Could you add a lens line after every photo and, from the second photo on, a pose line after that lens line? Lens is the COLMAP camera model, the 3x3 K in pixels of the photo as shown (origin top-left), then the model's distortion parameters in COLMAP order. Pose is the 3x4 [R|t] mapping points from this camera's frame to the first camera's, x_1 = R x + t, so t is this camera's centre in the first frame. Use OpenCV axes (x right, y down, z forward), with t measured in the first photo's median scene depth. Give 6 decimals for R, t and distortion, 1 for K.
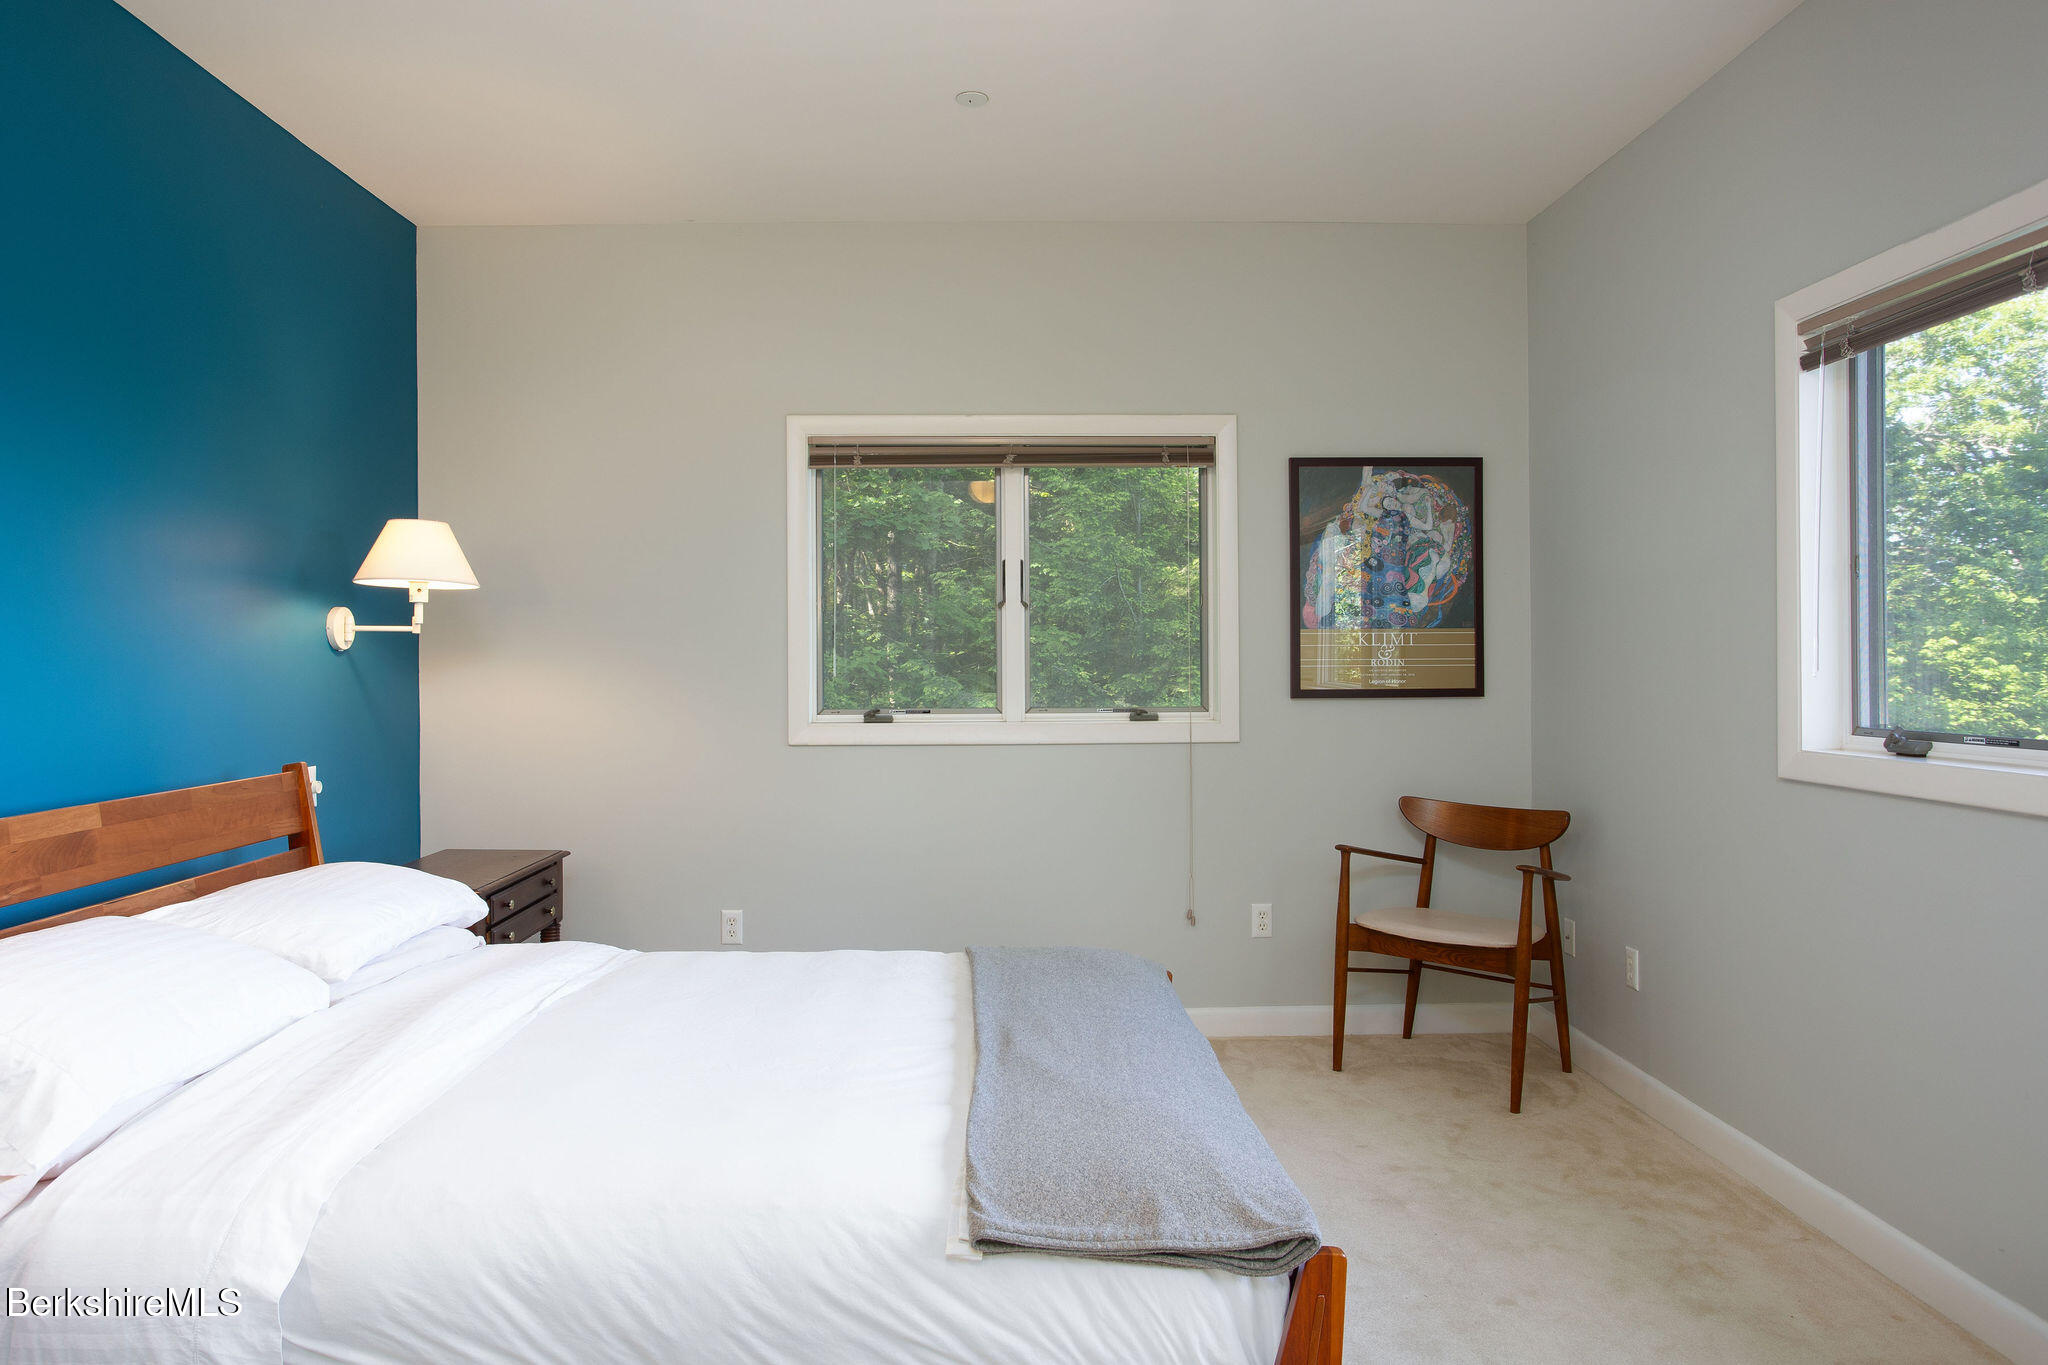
lens RADIAL K [[1322.6, 0, 1013.5], [0, 1322.6, 663.1], [0, 0, 1]] dist [-0.038741, 0.055748]
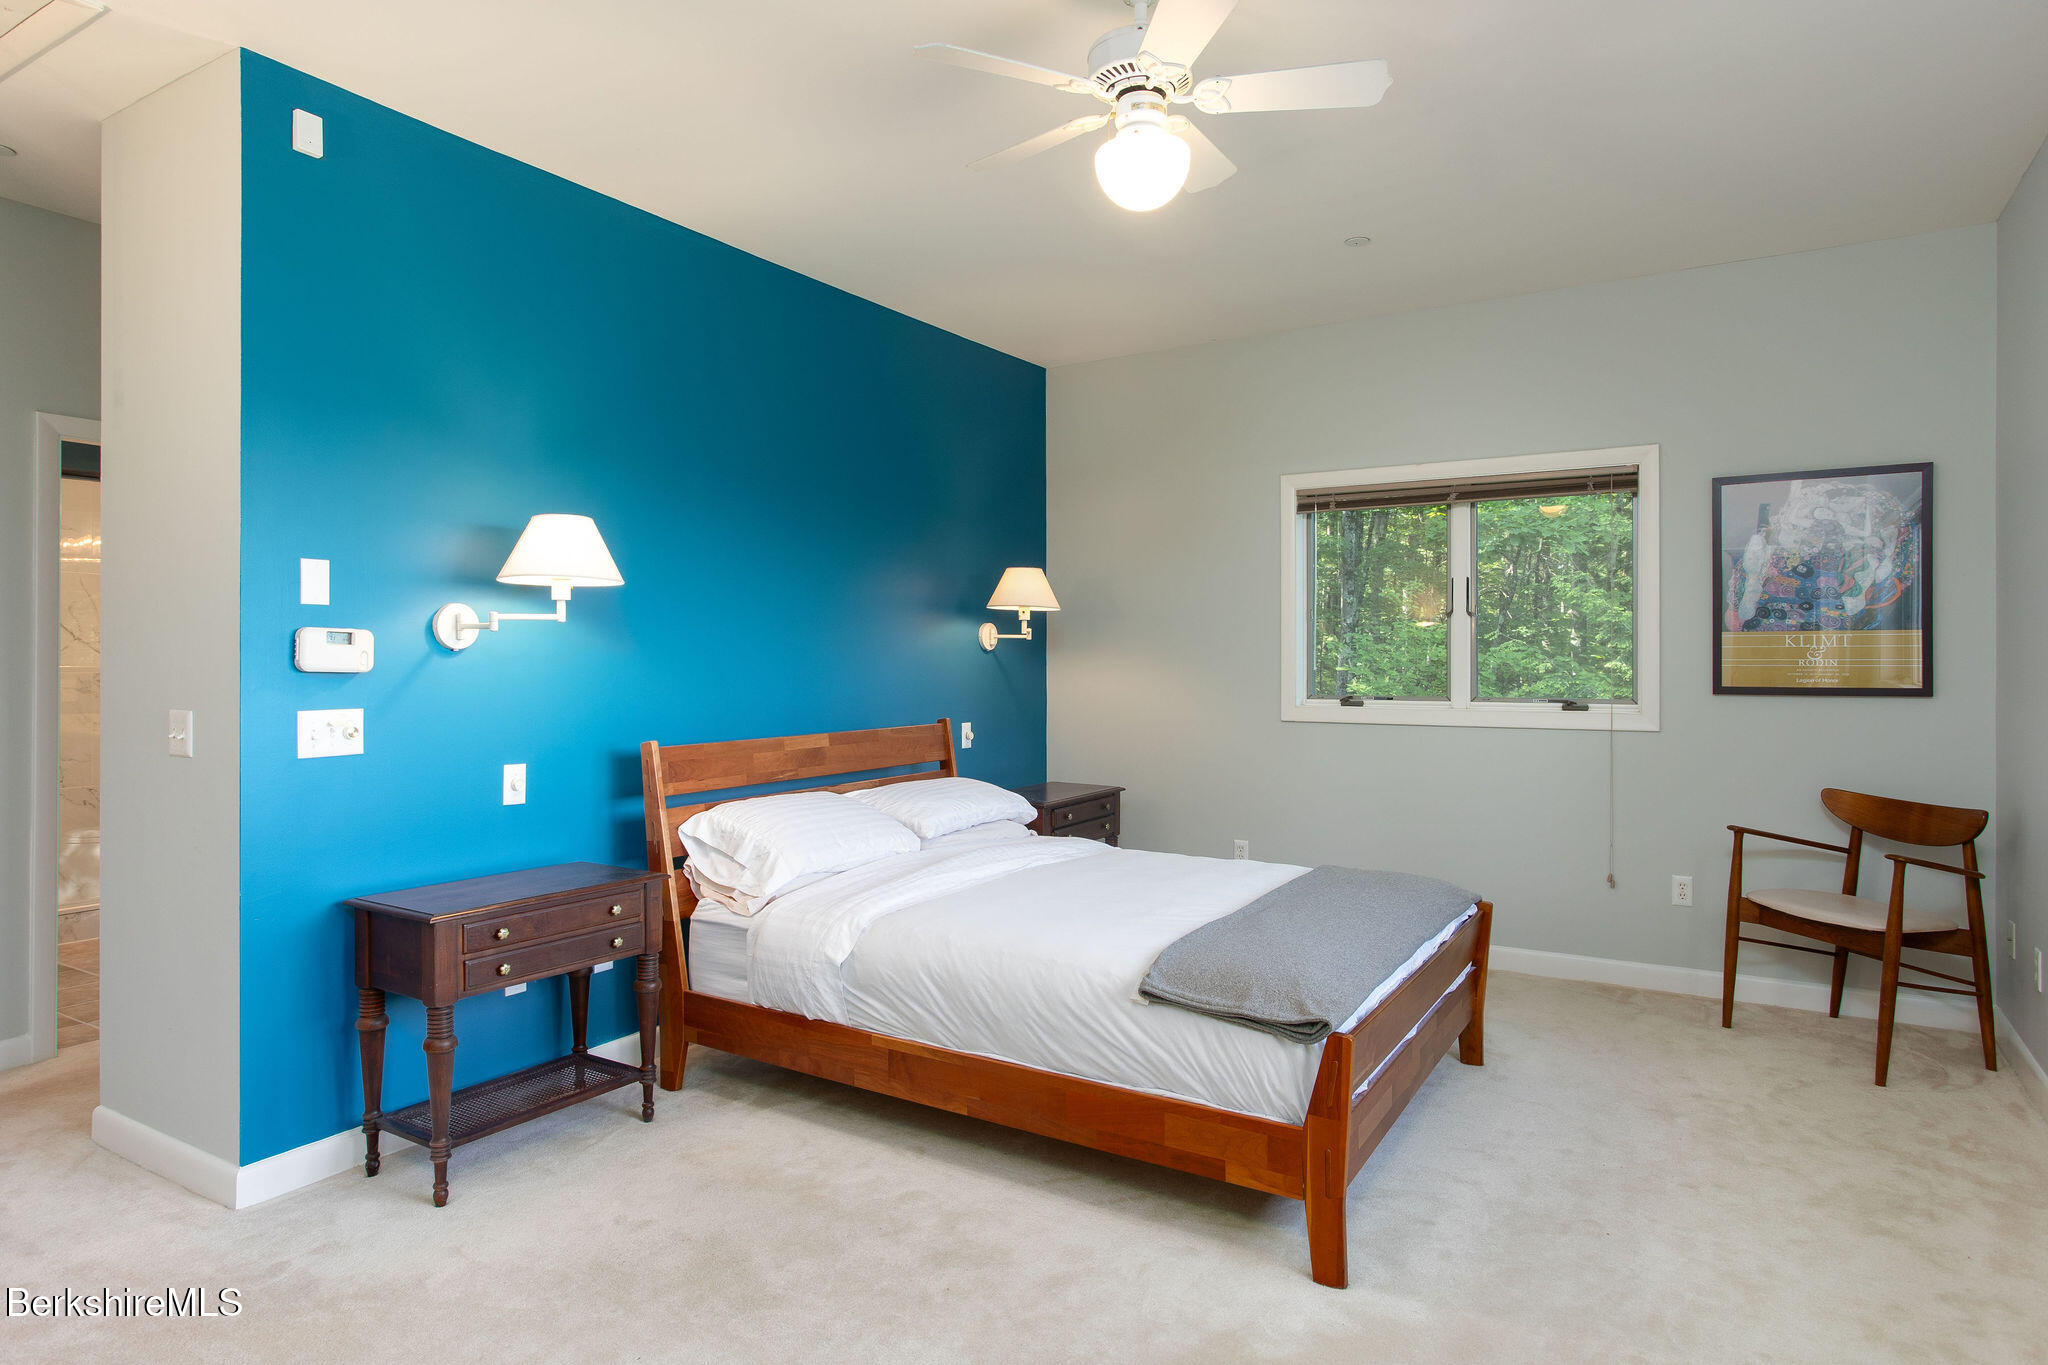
lens RADIAL K [[1195.2, 0, 1019.9], [0, 1195.2, 657.8], [0, 0, 1]] dist [-0.001417, 0.010766]
pose [[0.837209, 0.005075, -0.546860, 0.273443], [-0.004195, 0.999987, 0.002857, -0.004390], [0.546868, -0.000098, 0.837219, -0.165112]]
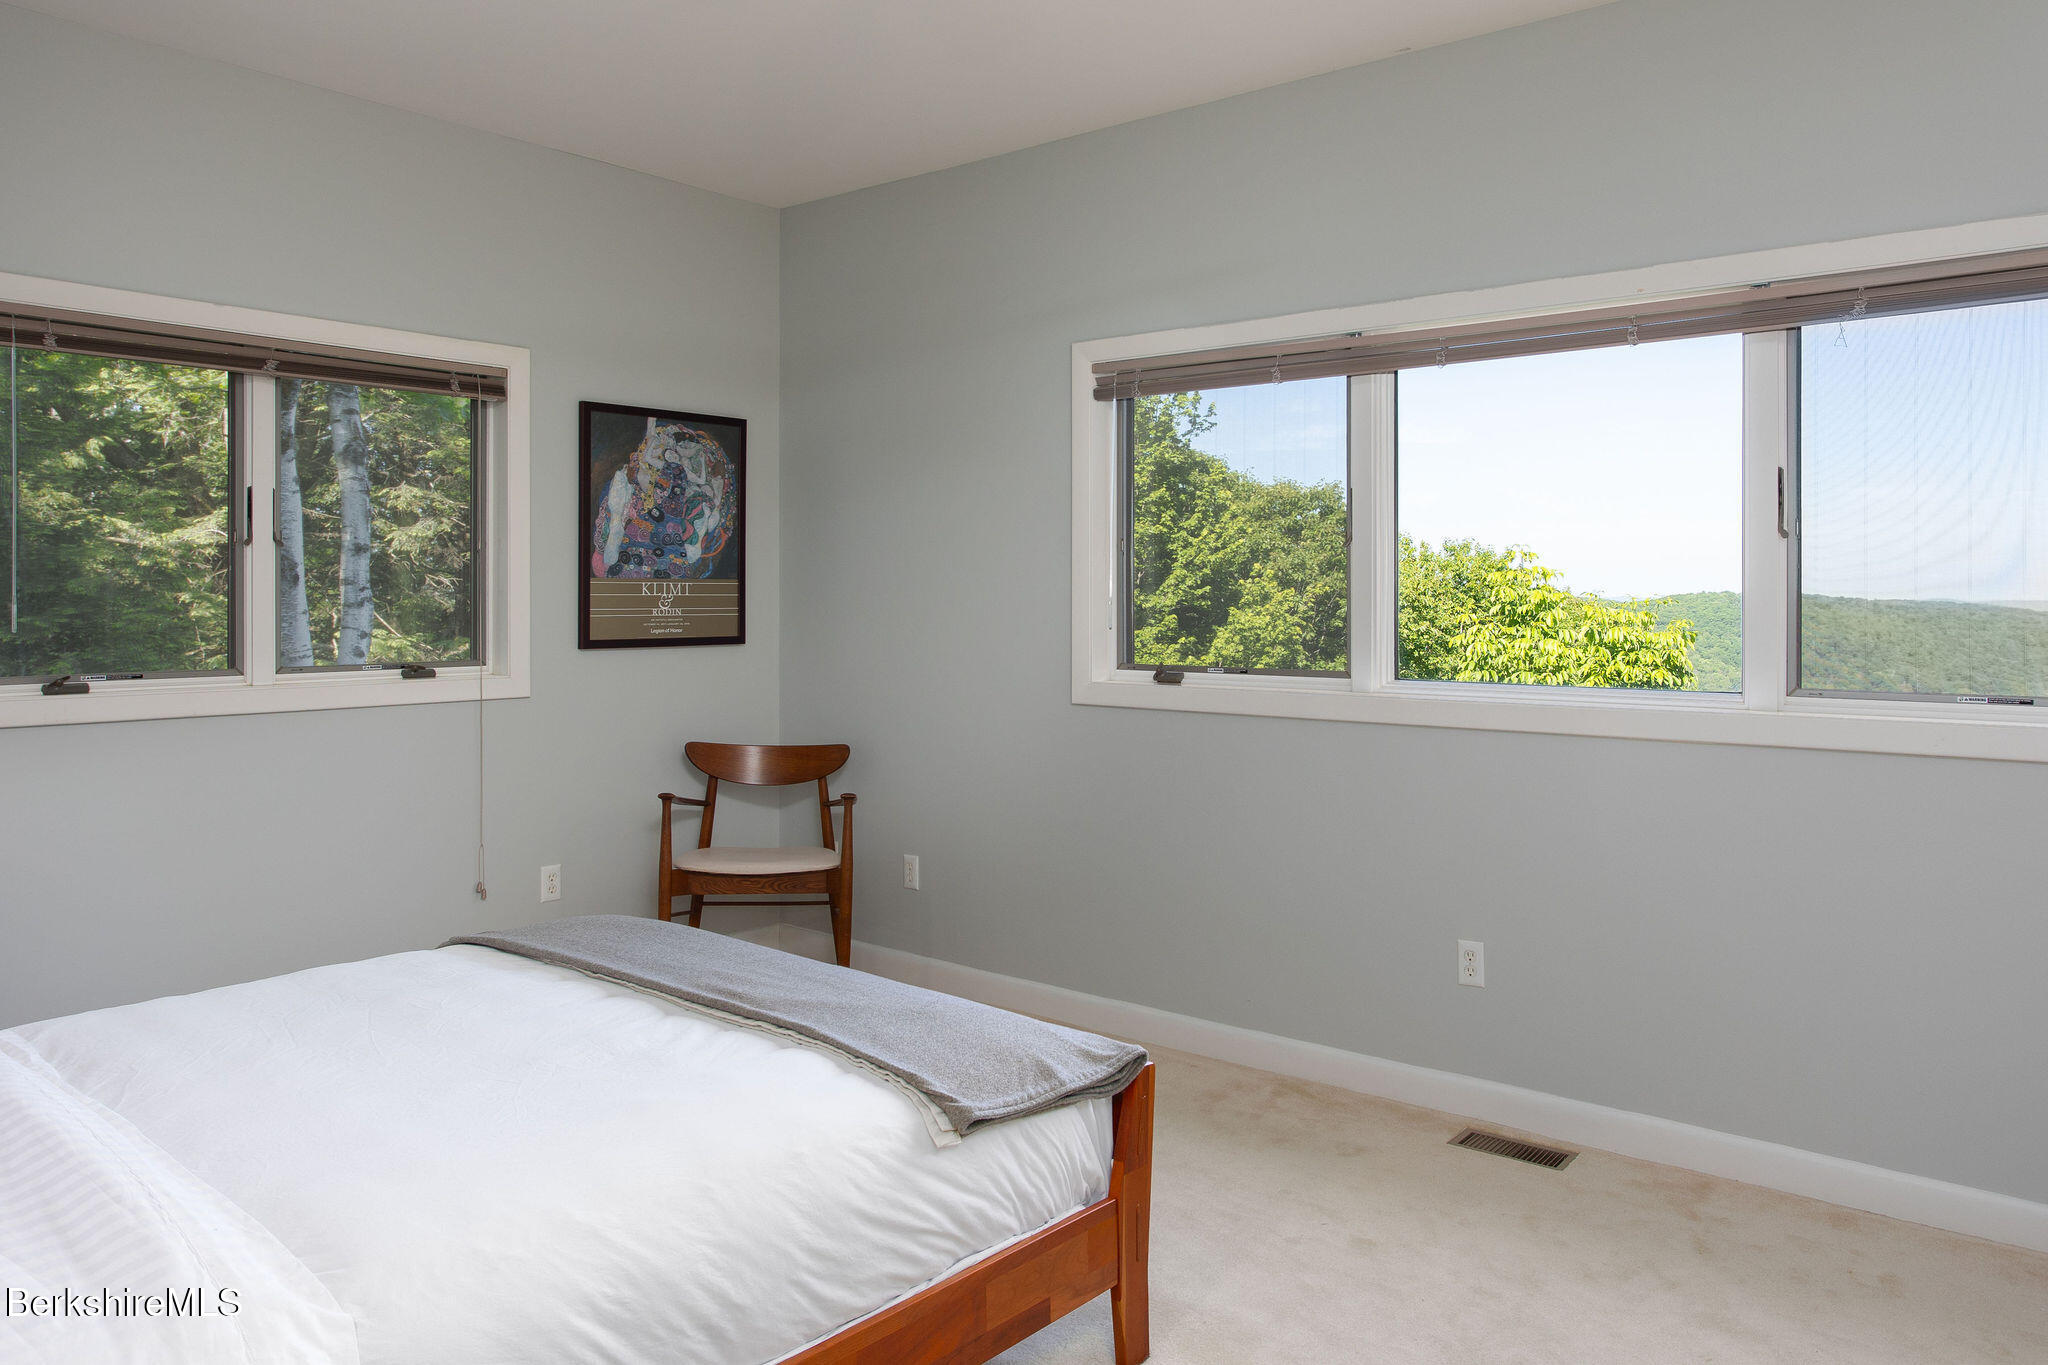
lens RADIAL K [[1450.7, 0, 1083.8], [0, 1450.7, 601.4], [0, 0, 1]] dist [-0.009499, -0.000564]
pose [[0.641576, 0.002948, 0.767054, -0.369234], [-0.006090, 0.999981, 0.001250, -0.012017], [-0.767035, -0.005474, 0.641582, 0.035502]]
